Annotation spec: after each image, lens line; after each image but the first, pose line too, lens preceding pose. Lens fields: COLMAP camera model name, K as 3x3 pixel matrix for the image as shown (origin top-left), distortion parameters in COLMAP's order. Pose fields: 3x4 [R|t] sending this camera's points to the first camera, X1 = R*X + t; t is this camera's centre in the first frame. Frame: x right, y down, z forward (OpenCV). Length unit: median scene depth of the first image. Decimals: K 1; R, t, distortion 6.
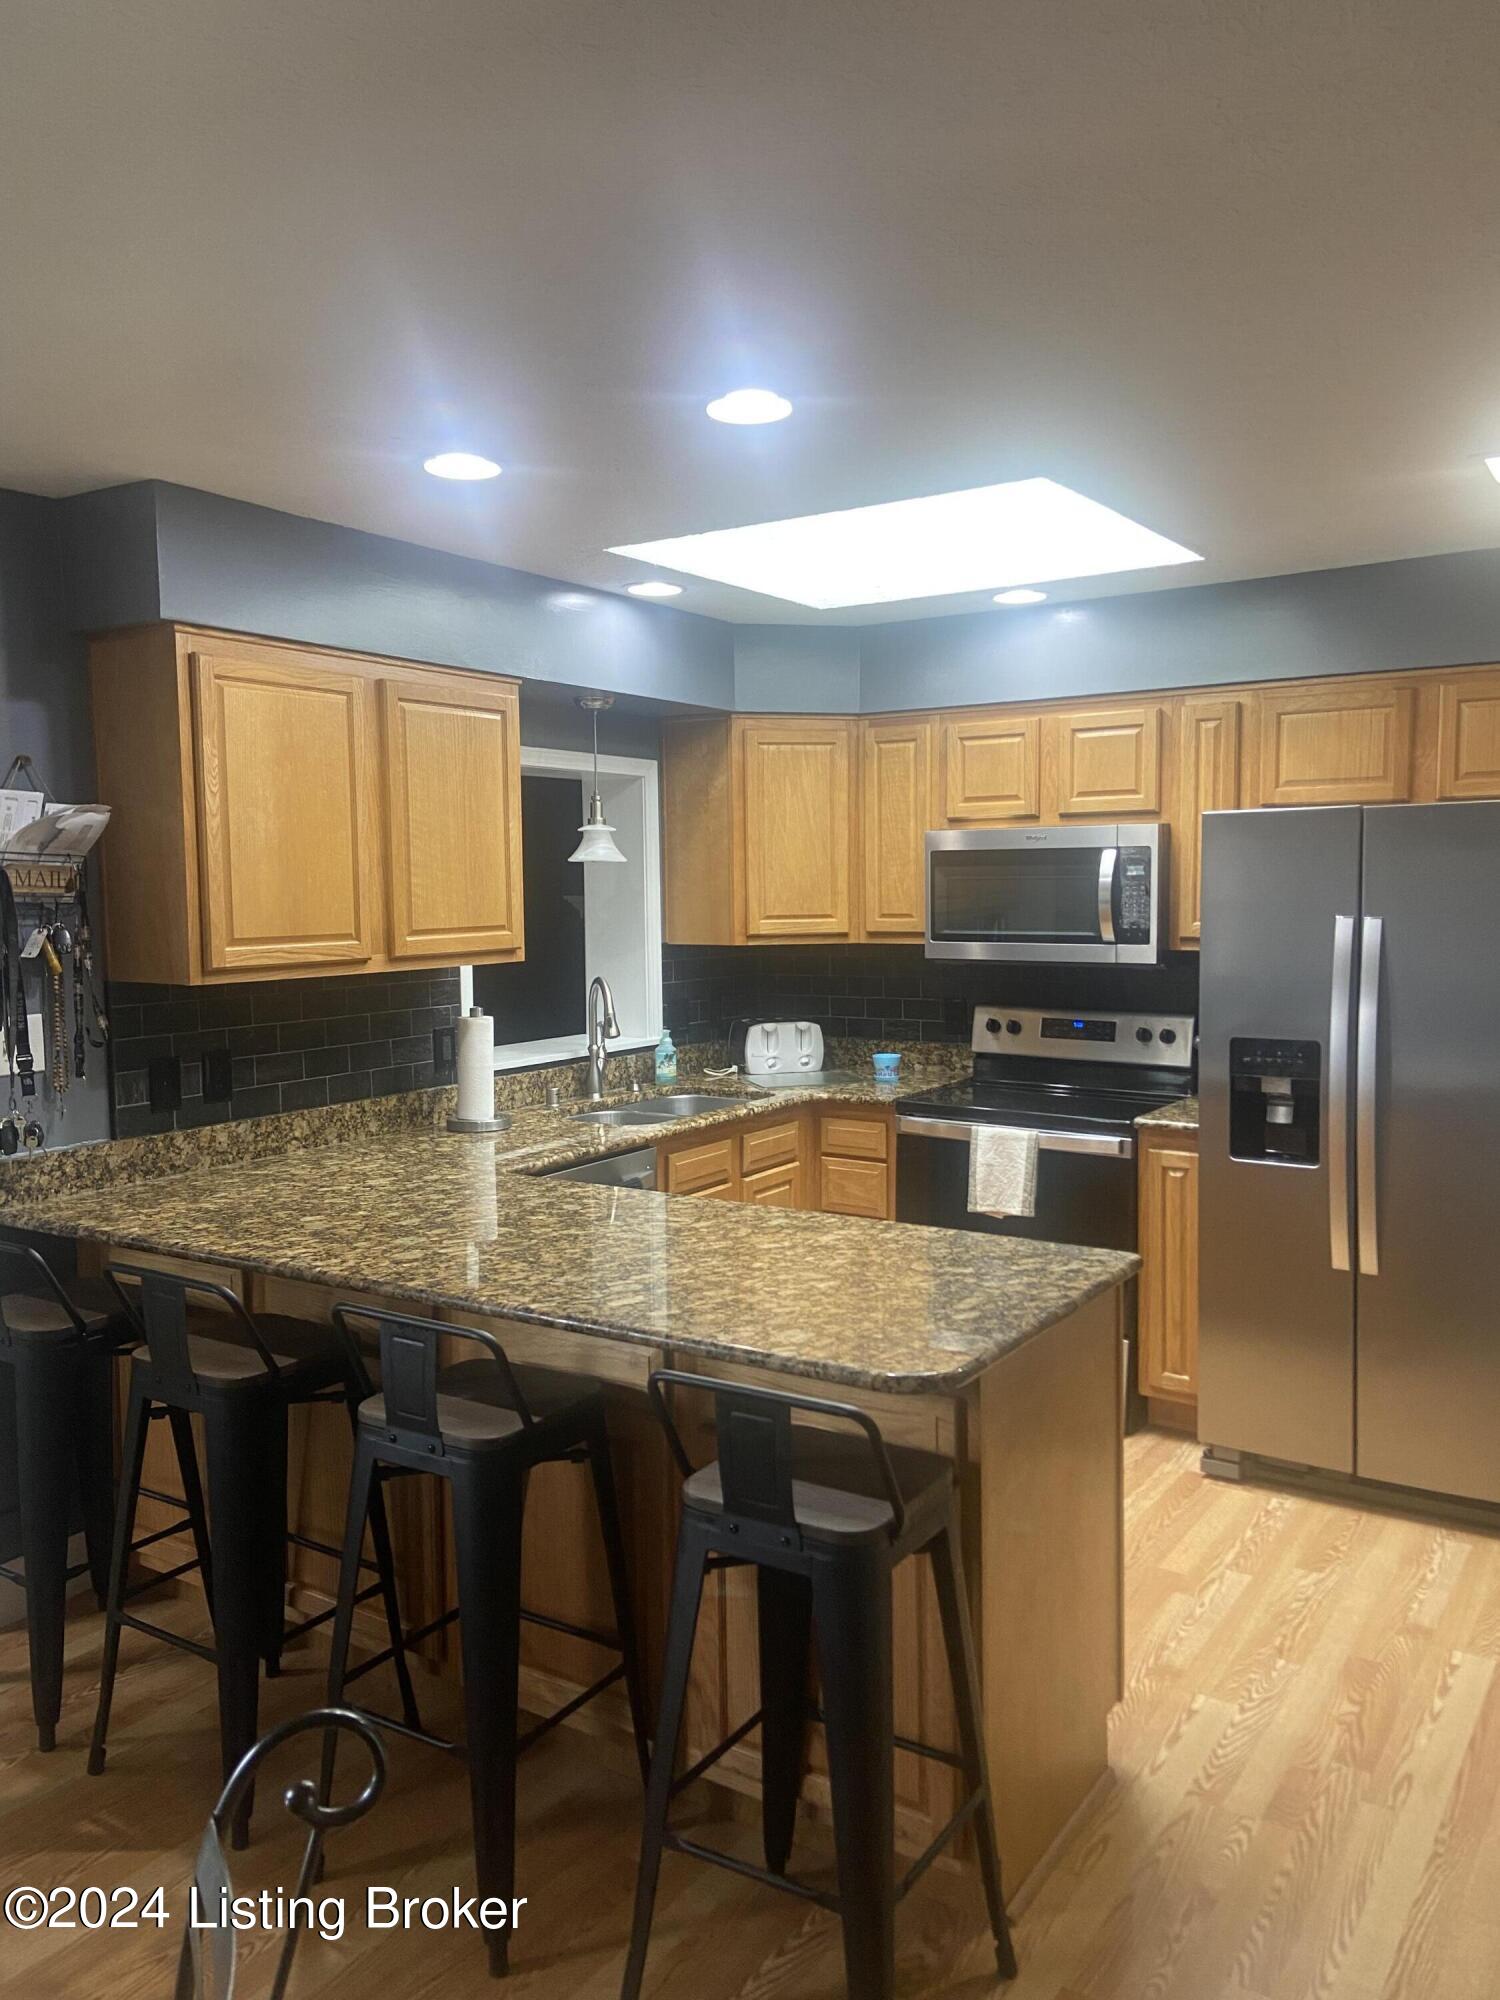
lens RADIAL K [[1519.7, 0, 750.0], [0, 1519.7, 1000.0], [0, 0, 1]] dist [0.121775, -0.153147]
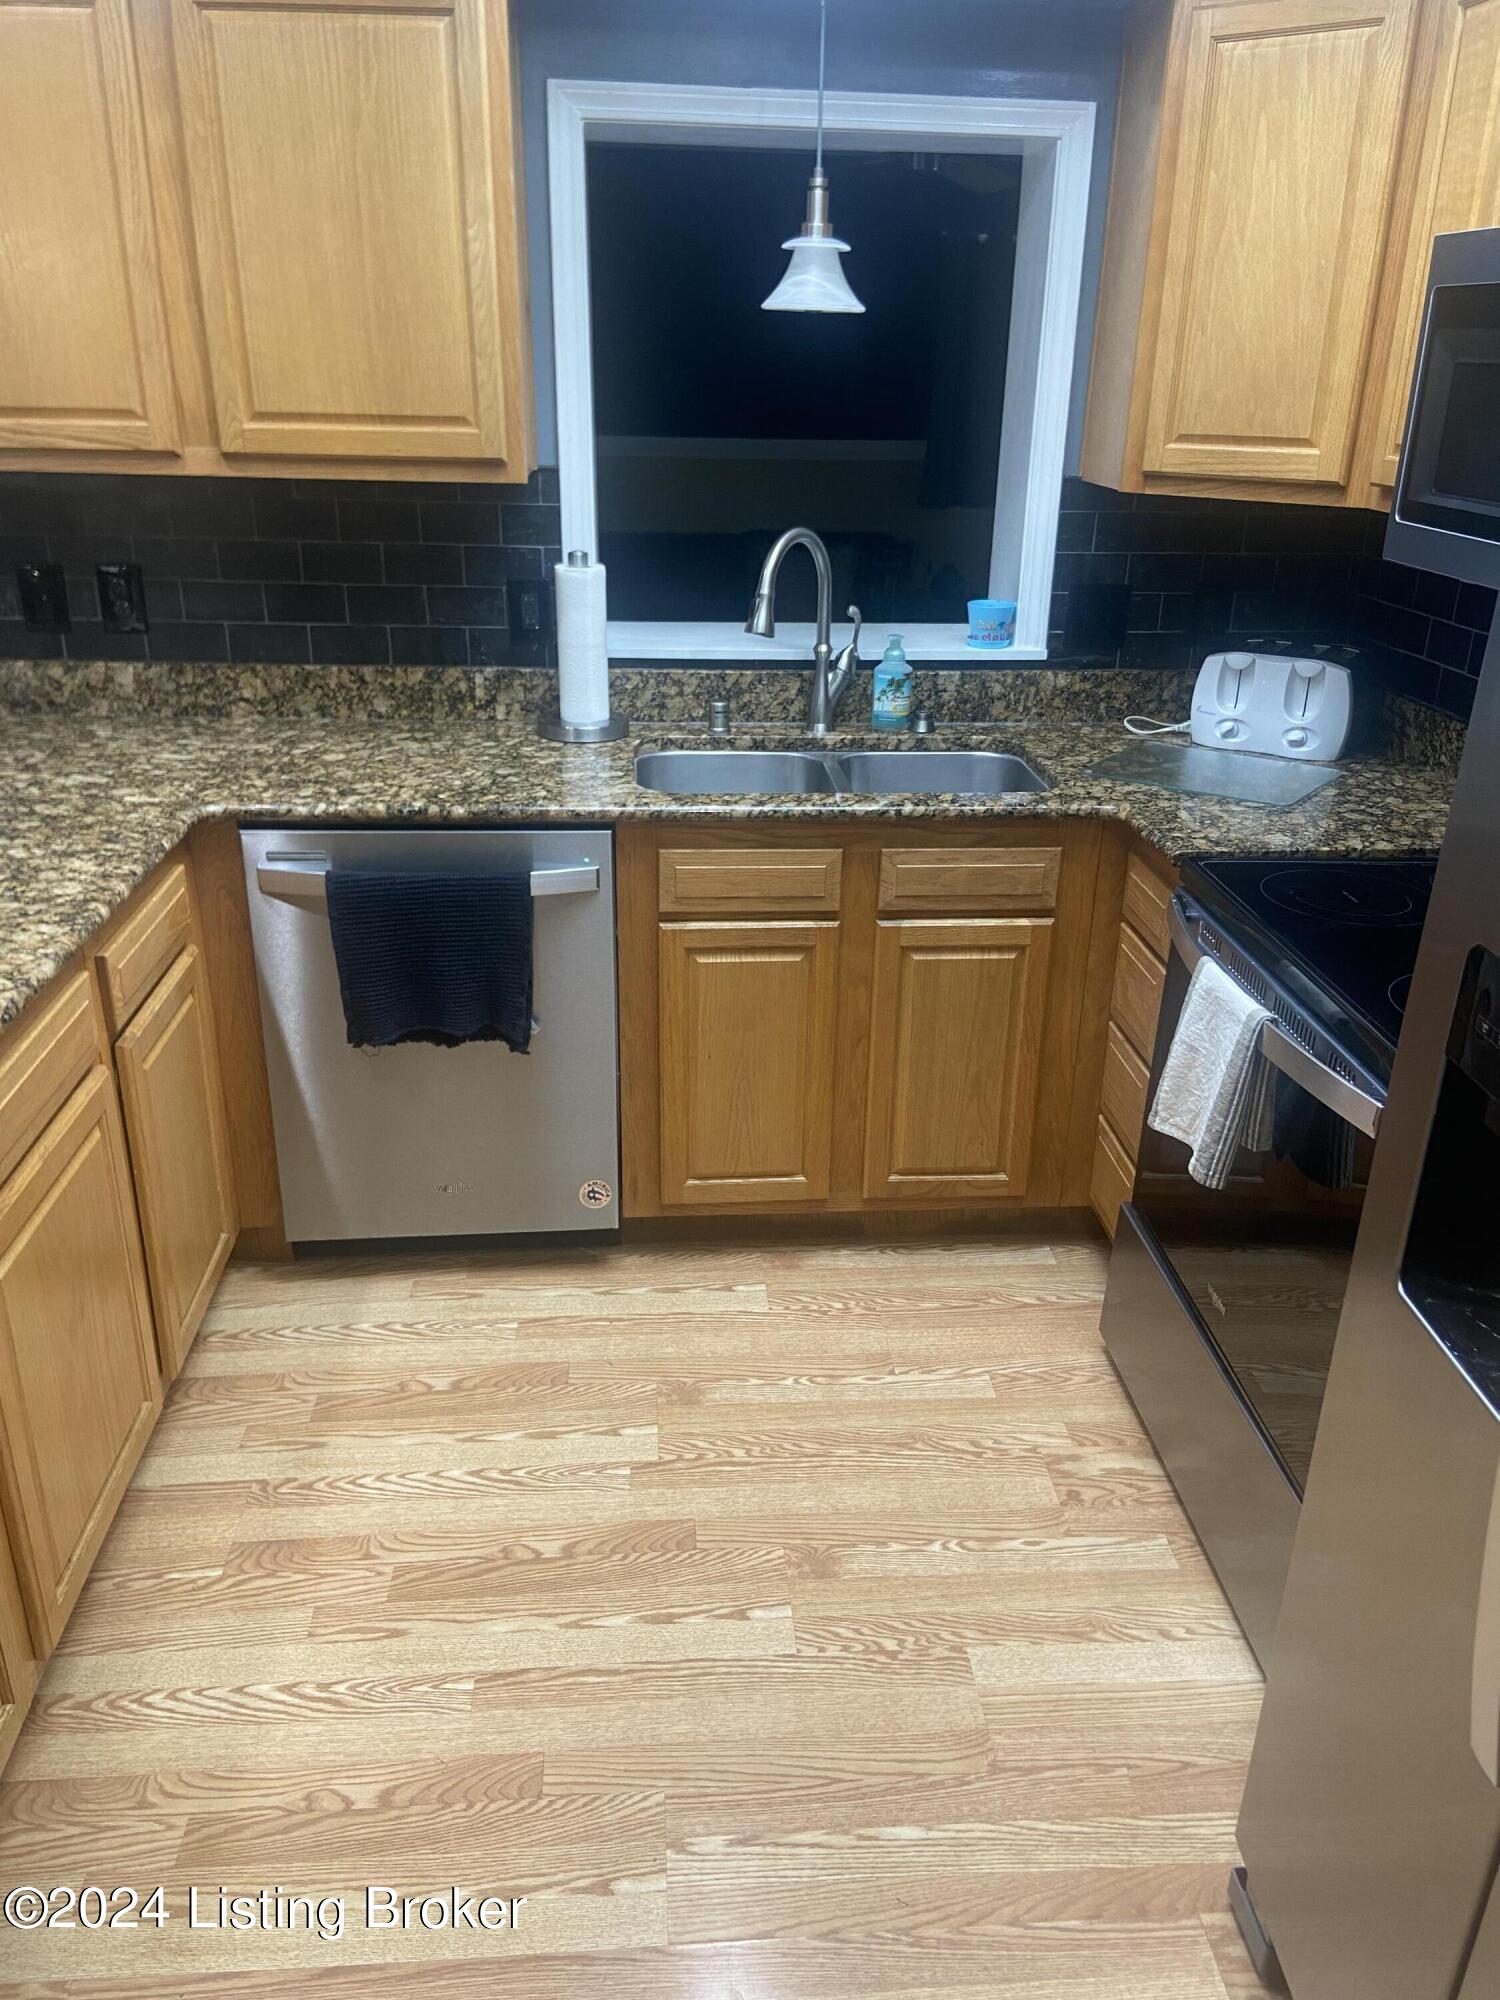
lens RADIAL K [[1519.7, 0, 750.0], [0, 1519.7, 1000.0], [0, 0, 1]] dist [0.121775, -0.153147]
pose [[0.616229, 0.326010, -0.716923, 0.414148], [-0.090498, 0.933583, 0.346745, -0.053324], [0.782350, -0.148794, 0.604805, 0.647641]]
